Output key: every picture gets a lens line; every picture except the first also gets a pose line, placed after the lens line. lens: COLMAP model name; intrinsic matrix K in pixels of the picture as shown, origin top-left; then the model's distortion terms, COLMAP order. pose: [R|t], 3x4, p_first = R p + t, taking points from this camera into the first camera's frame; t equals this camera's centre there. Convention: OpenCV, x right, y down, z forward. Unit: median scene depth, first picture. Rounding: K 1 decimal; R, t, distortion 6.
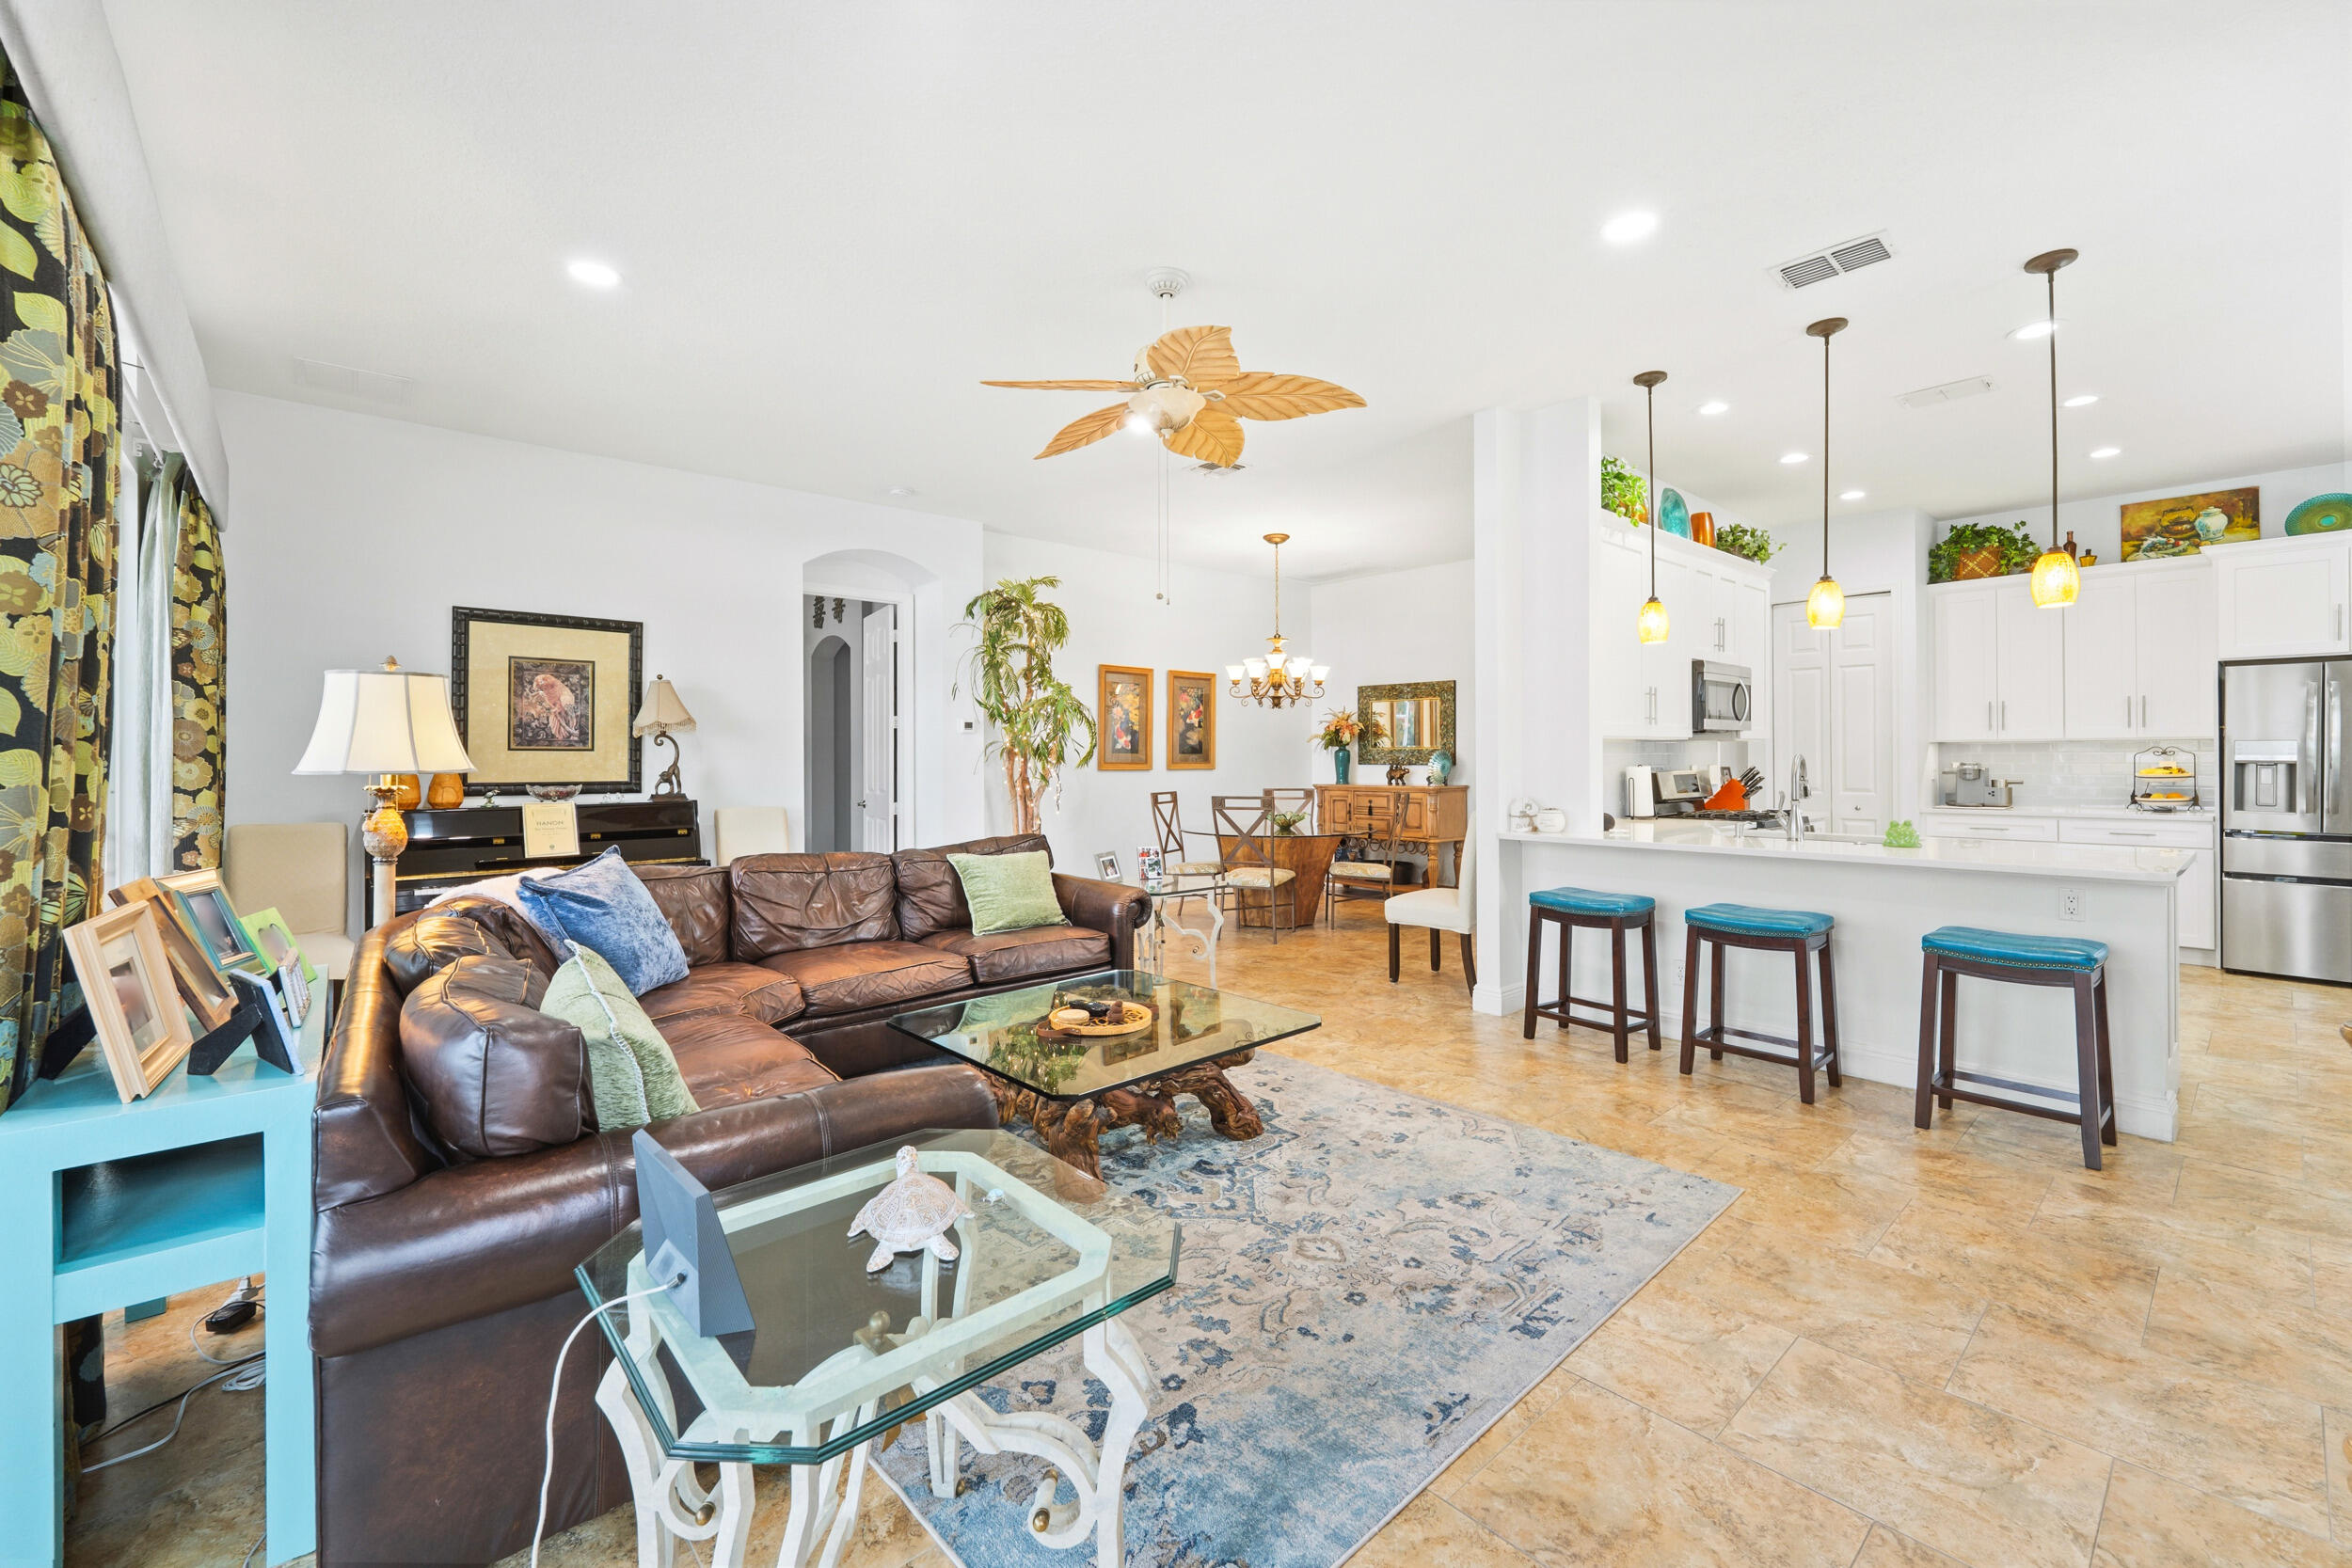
lens RADIAL K [[973.7, 0, 1179.4], [0, 973.7, 764.0], [0, 0, 1]] dist [-0.003098, -0.000379]
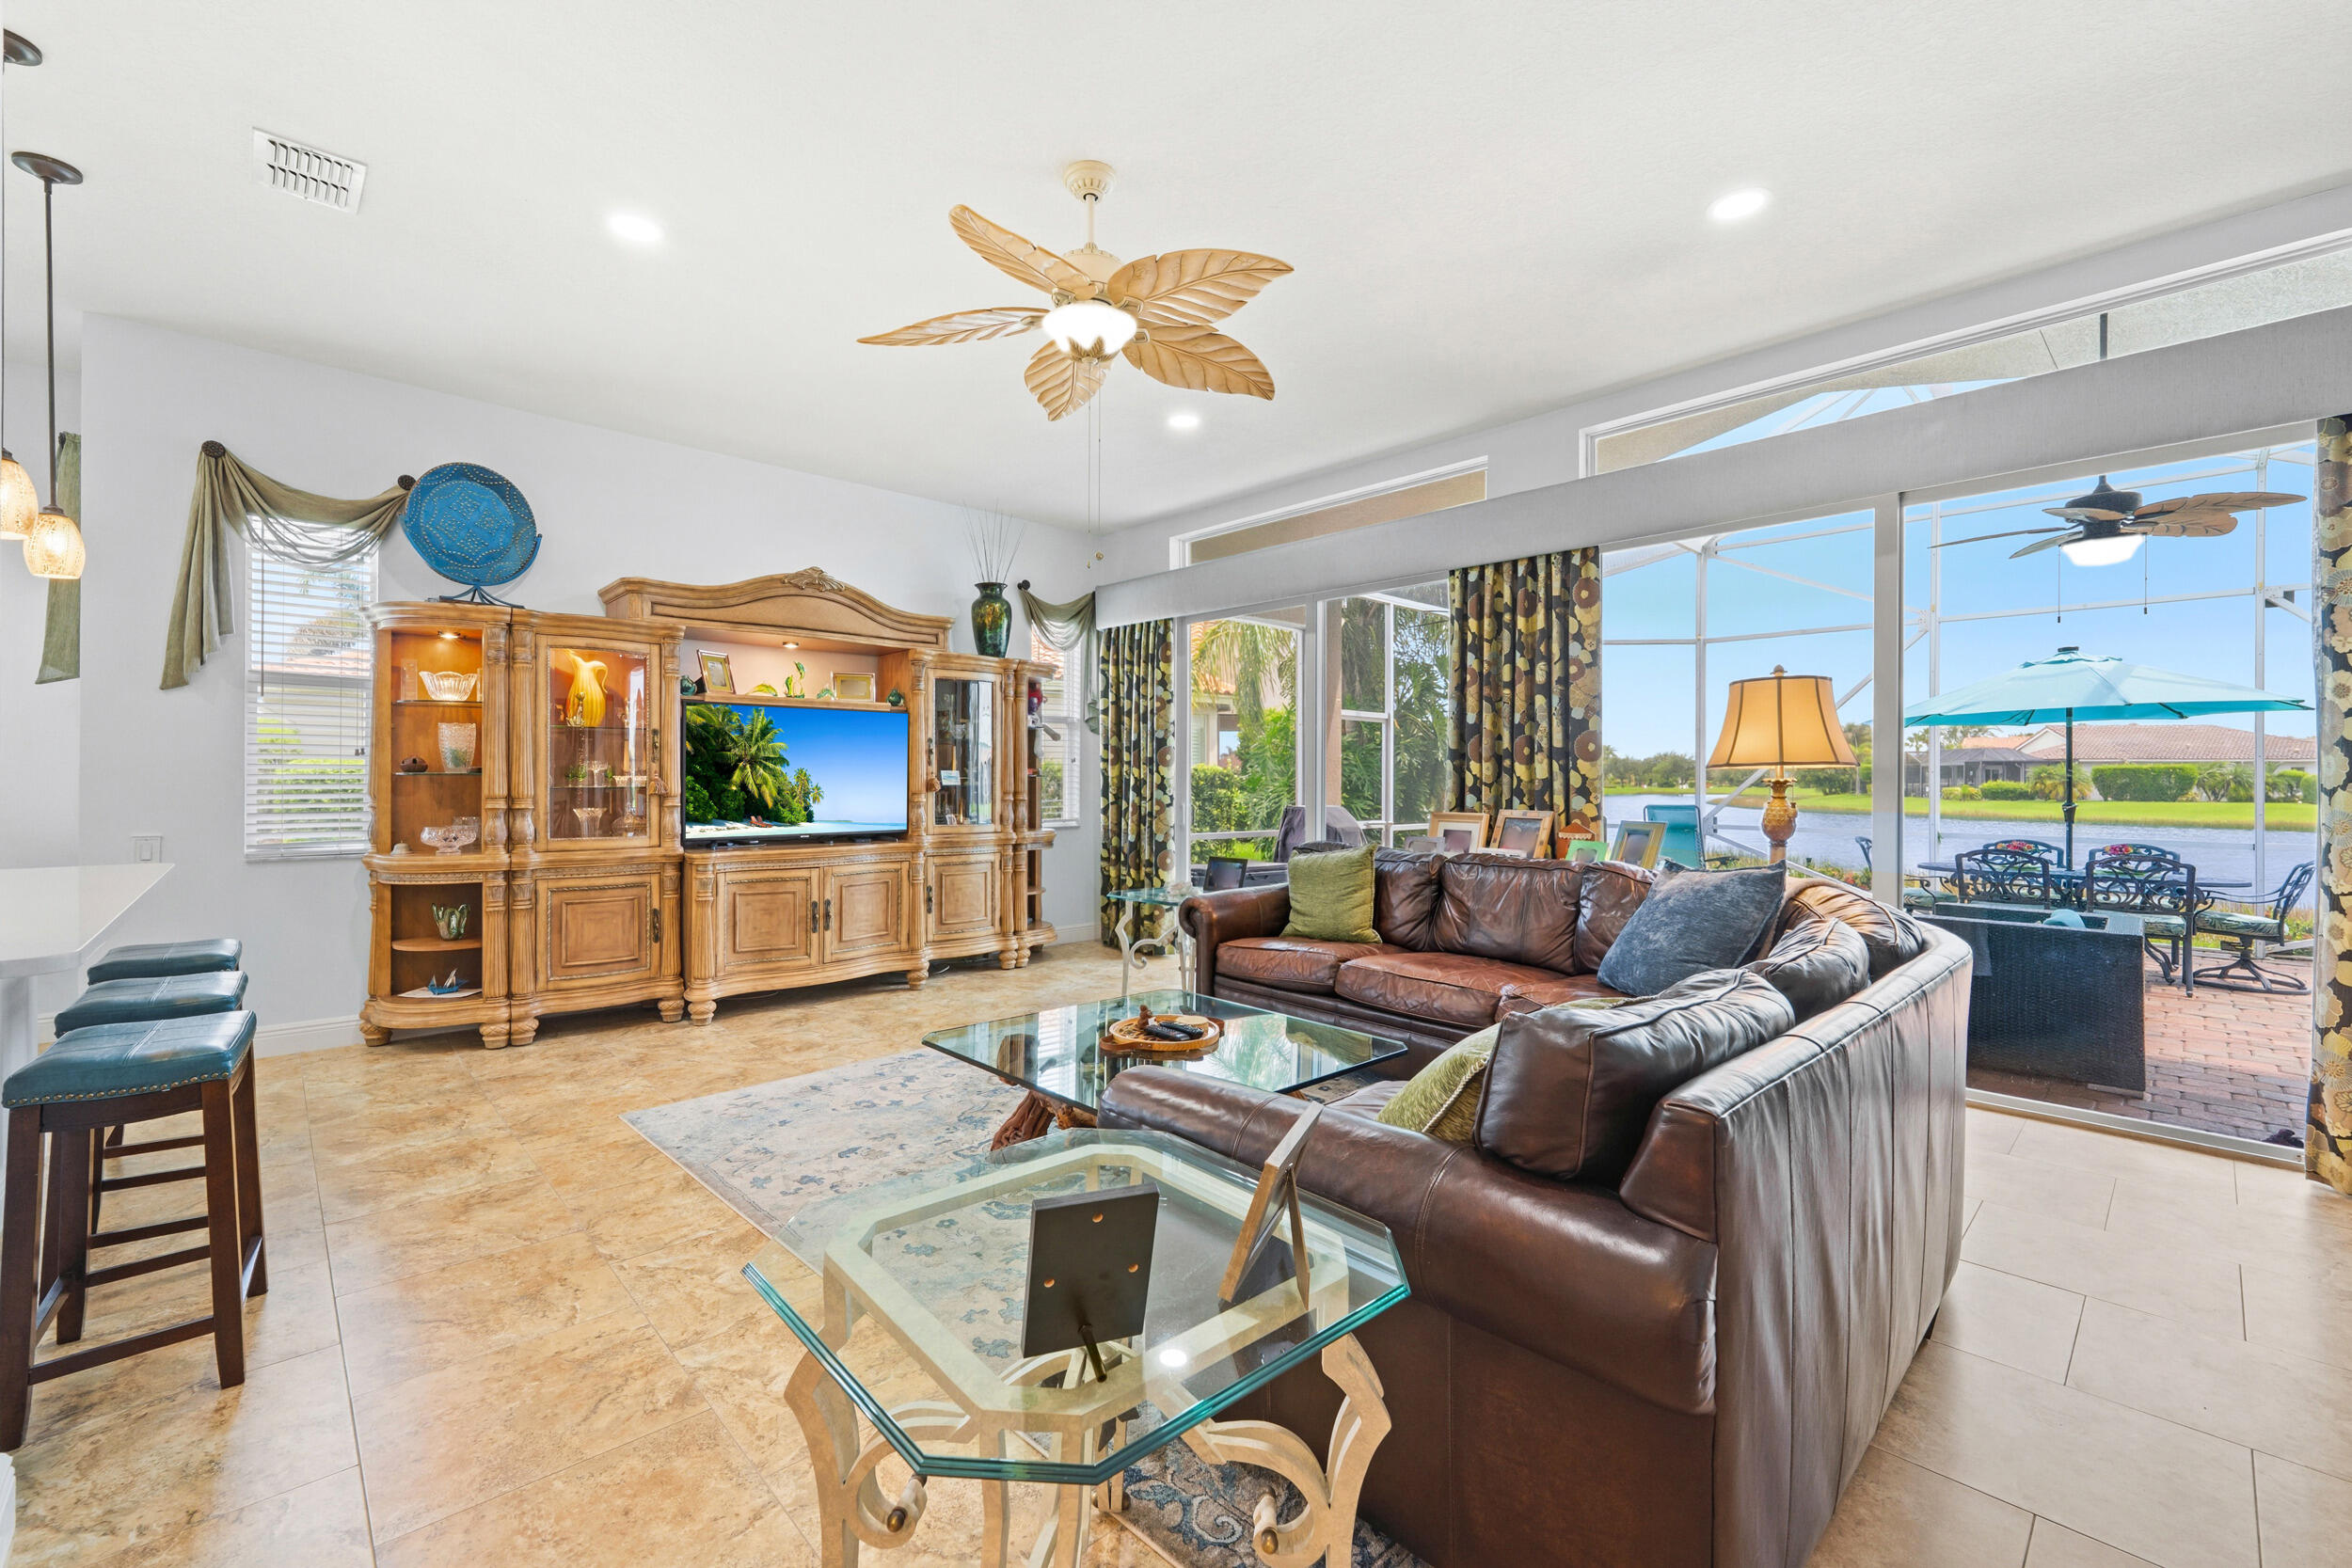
lens RADIAL K [[973.7, 0, 1173.3], [0, 973.7, 780.4], [0, 0, 1]] dist [-0.003098, -0.000379]
pose [[-0.999737, 0.001952, -0.022842, -0.072483], [0.001770, 0.999967, 0.007968, 0.012771], [0.022857, 0.007926, -0.999707, 2.027678]]
